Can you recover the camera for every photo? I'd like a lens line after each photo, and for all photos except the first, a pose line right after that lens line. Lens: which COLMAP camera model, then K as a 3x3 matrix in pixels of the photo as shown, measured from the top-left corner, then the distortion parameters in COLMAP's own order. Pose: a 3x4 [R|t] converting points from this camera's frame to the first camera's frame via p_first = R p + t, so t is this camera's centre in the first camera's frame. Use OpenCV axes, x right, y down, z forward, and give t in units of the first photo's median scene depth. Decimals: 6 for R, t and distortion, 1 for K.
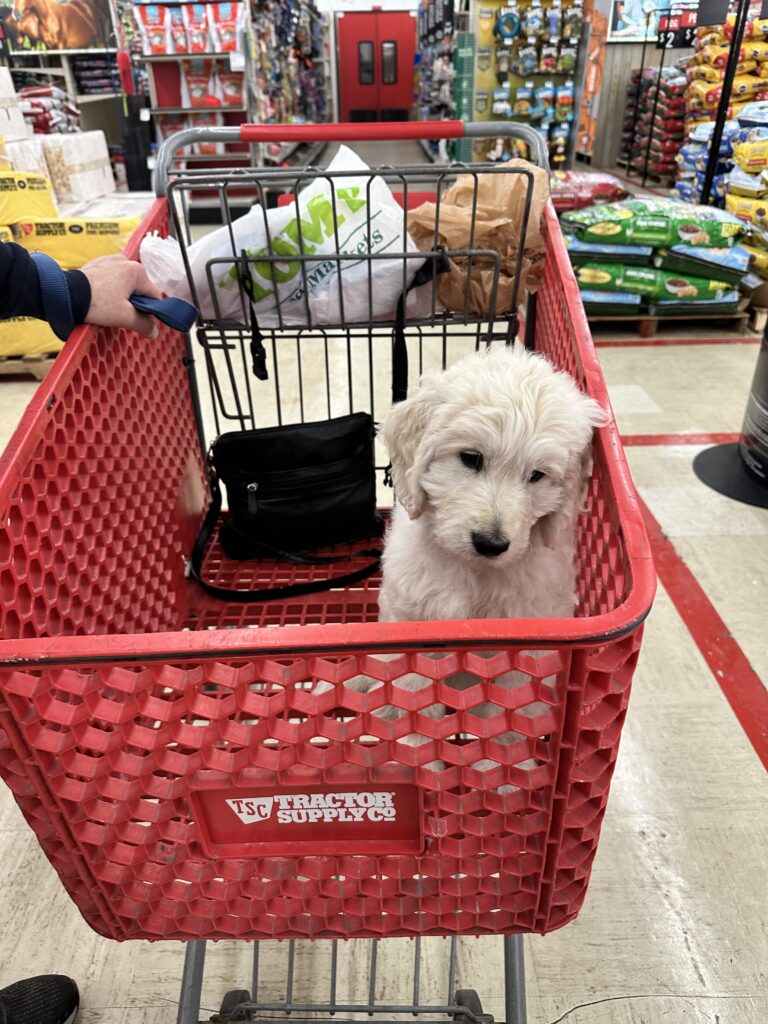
lens RADIAL K [[713.9, 0, 401.3], [0, 713.9, 520.9], [0, 0, 1]] dist [0.029247, -0.039770]
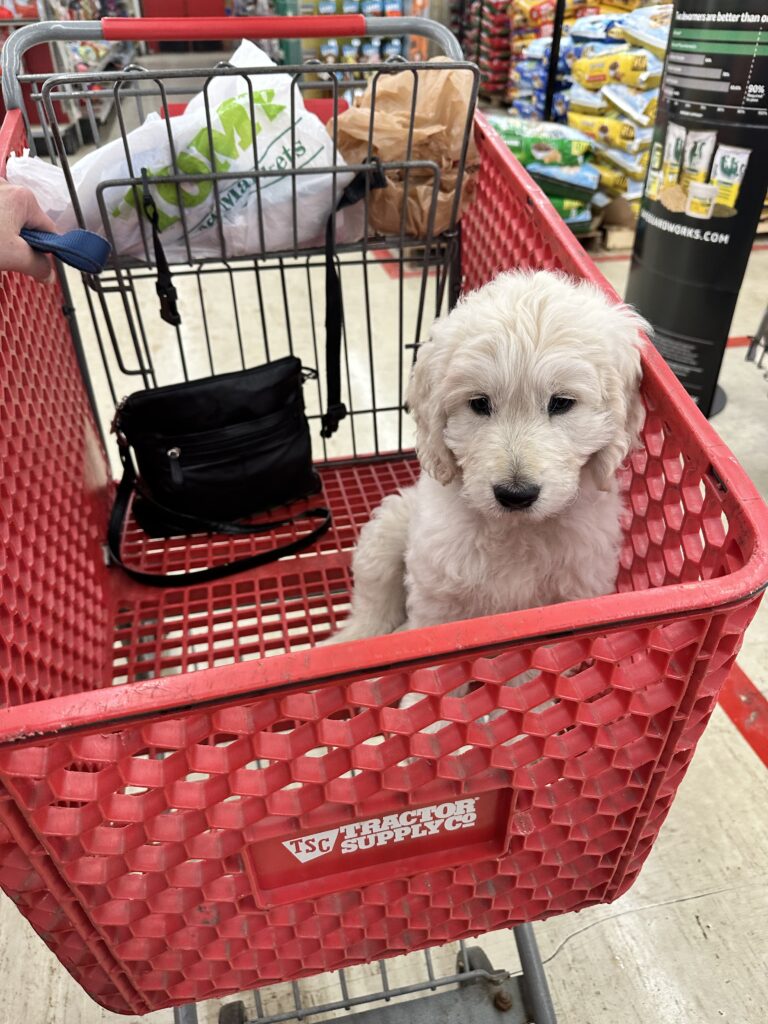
lens RADIAL K [[721.0, 0, 392.9], [0, 721.0, 511.8], [0, 0, 1]] dist [-0.007168, -0.004972]
pose [[0.977412, -0.111780, 0.179364, -0.118796], [0.098593, 0.991838, 0.080853, -0.021882], [-0.186937, -0.061342, 0.980455, 0.099226]]
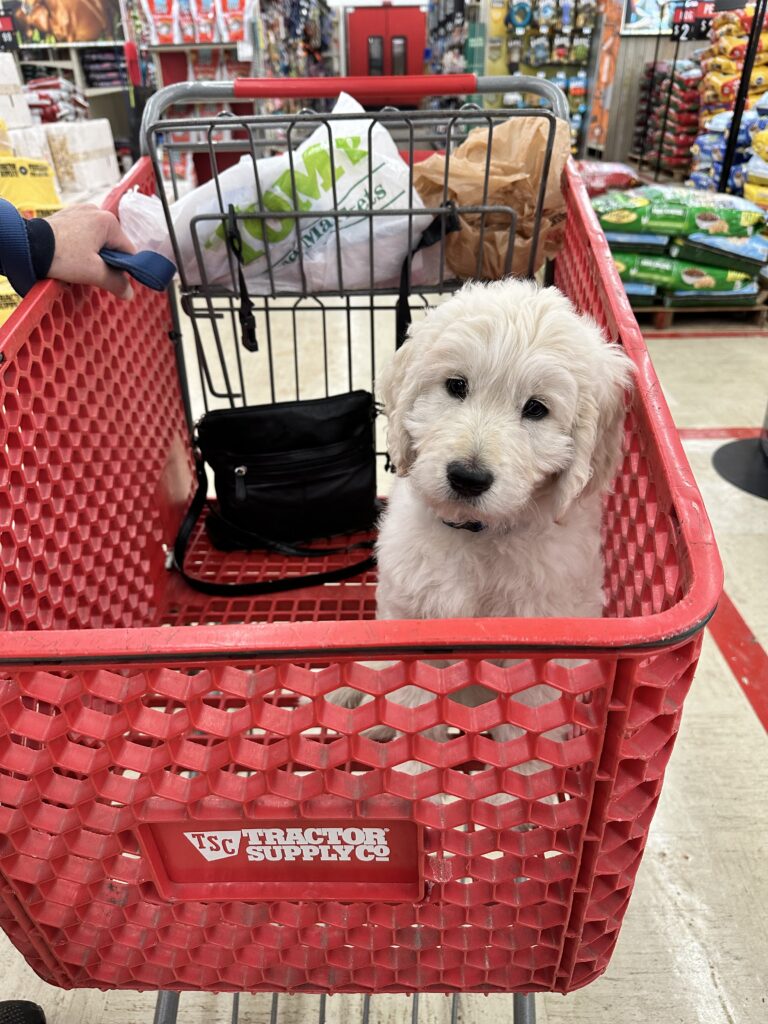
lens RADIAL K [[719.3, 0, 392.3], [0, 719.3, 517.1], [0, 0, 1]] dist [-0.001688, -0.007646]
pose [[0.999750, 0.010783, -0.019608, 0.003849], [-0.010854, 0.999935, -0.003510, 0.013644], [0.019569, 0.003722, 0.999802, 0.092667]]
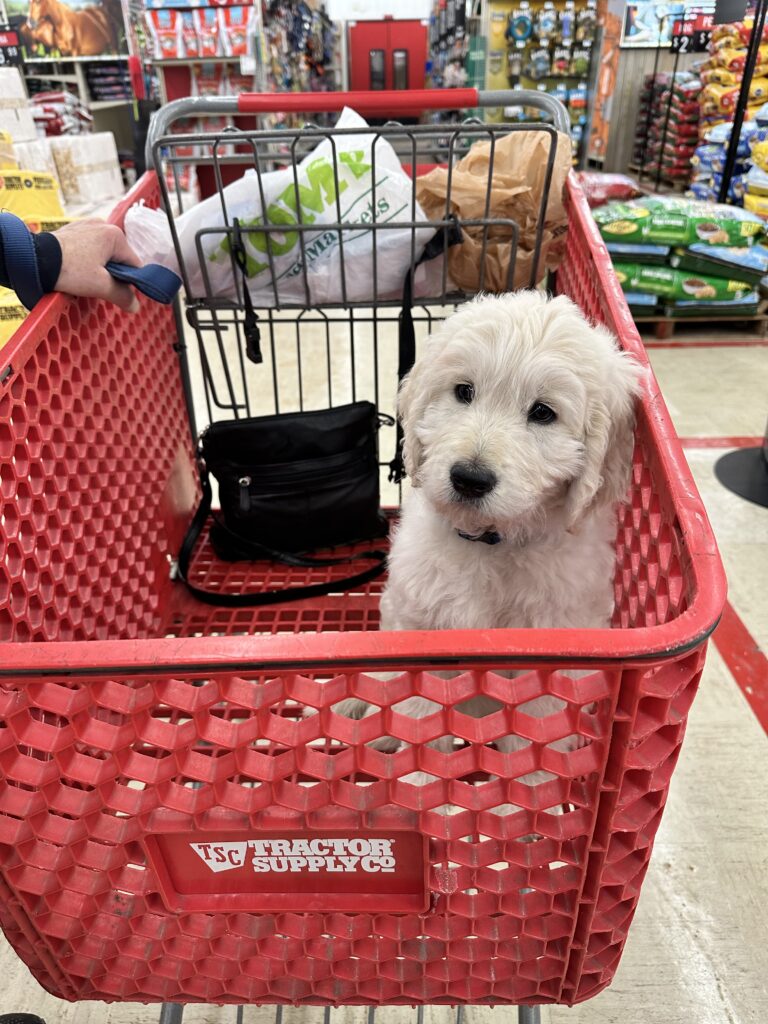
lens RADIAL K [[719.3, 0, 392.3], [0, 719.3, 517.1], [0, 0, 1]] dist [-0.001688, -0.007646]
pose [[0.999705, 0.008879, -0.022596, 0.002024], [-0.009248, 0.999825, -0.016250, 0.012348], [0.022448, 0.016454, 0.999613, 0.089473]]
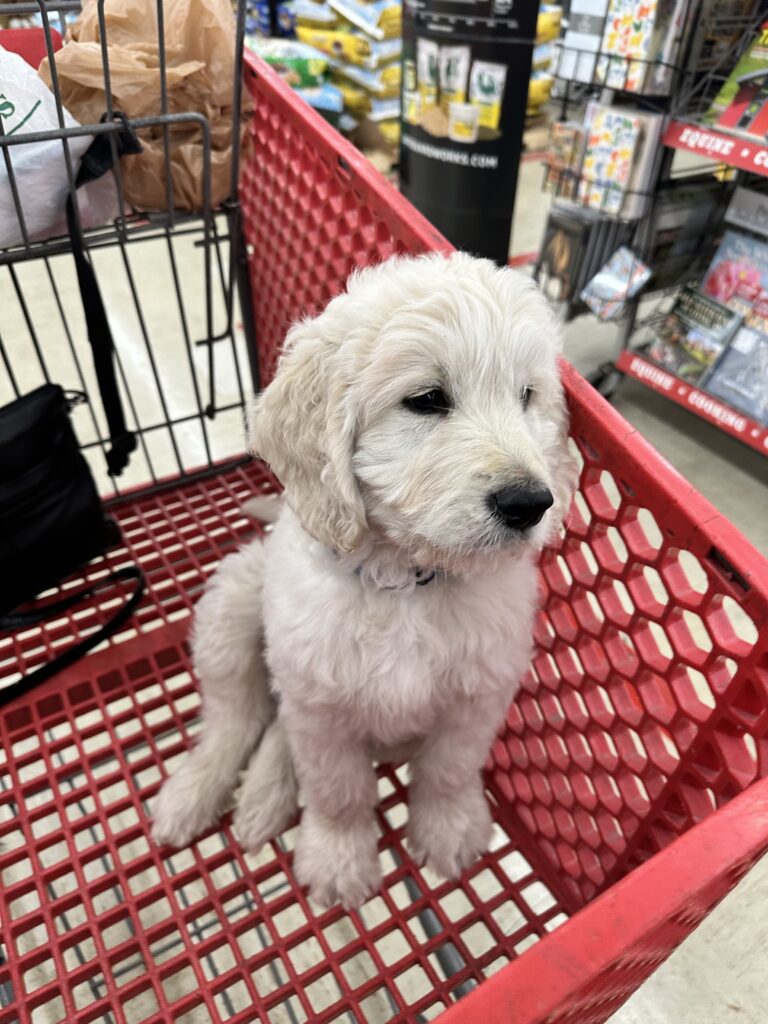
lens RADIAL K [[726.4, 0, 375.9], [0, 726.4, 498.4], [0, 0, 1]] dist [-0.004034, -0.008063]
pose [[0.862428, -0.300881, 0.407048, -0.103945], [0.239874, 0.951064, 0.194776, -0.117040], [-0.445733, -0.070340, 0.892398, 0.272735]]
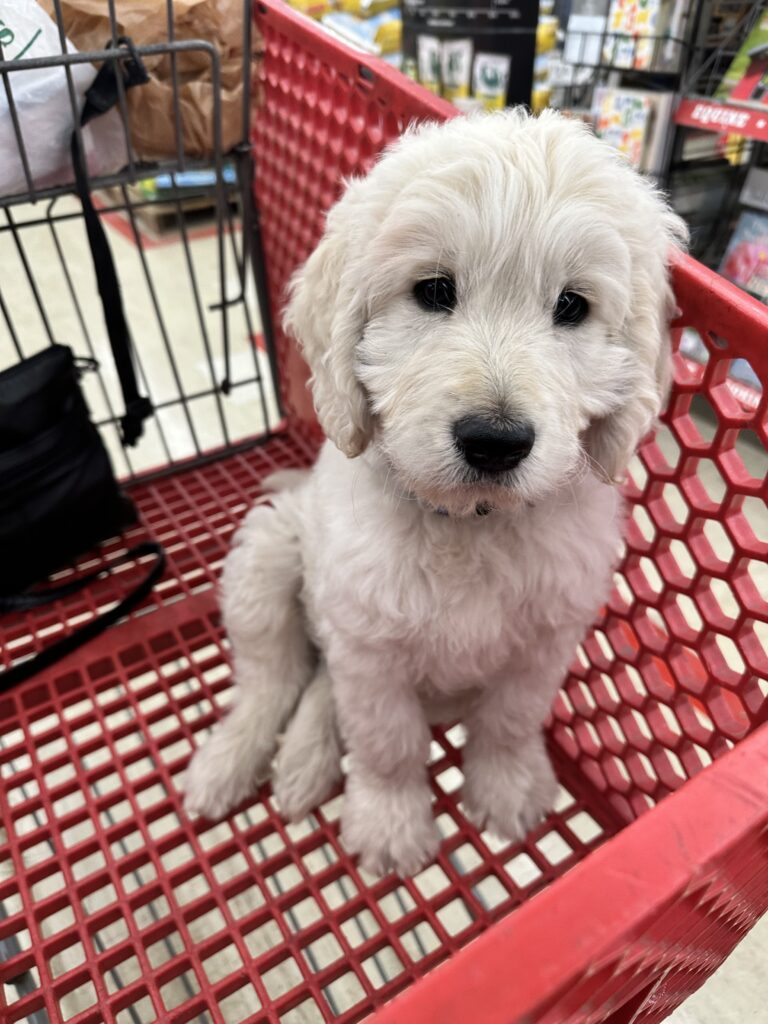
lens RADIAL K [[731.0, 0, 380.4], [0, 731.0, 512.8], [0, 0, 1]] dist [-0.008786, -0.007608]
pose [[0.853251, -0.325115, 0.407754, -0.128125], [0.279763, 0.945215, 0.168227, -0.044236], [-0.440108, -0.029465, 0.897461, 0.316554]]
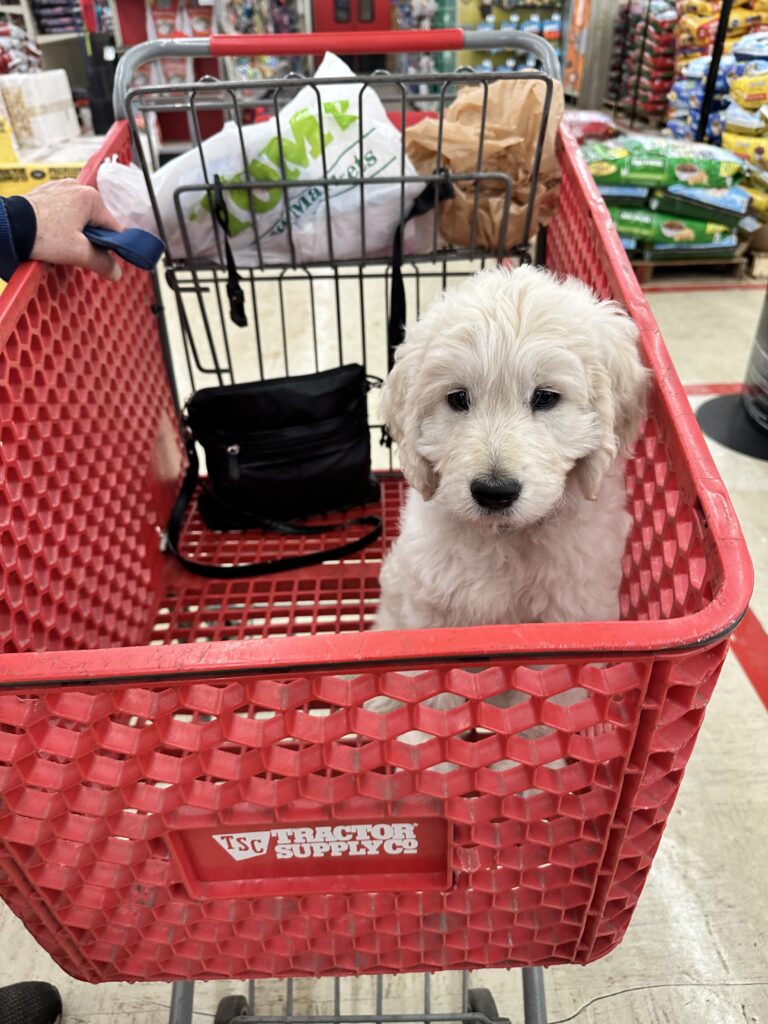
lens RADIAL K [[722.4, 0, 395.2], [0, 722.4, 514.5], [0, 0, 1]] dist [-0.009915, -0.002343]
pose [[0.999769, -0.015870, 0.014475, -0.021514], [0.015112, 0.998583, 0.051033, -0.009661], [-0.015265, -0.050802, 0.998592, 0.099148]]
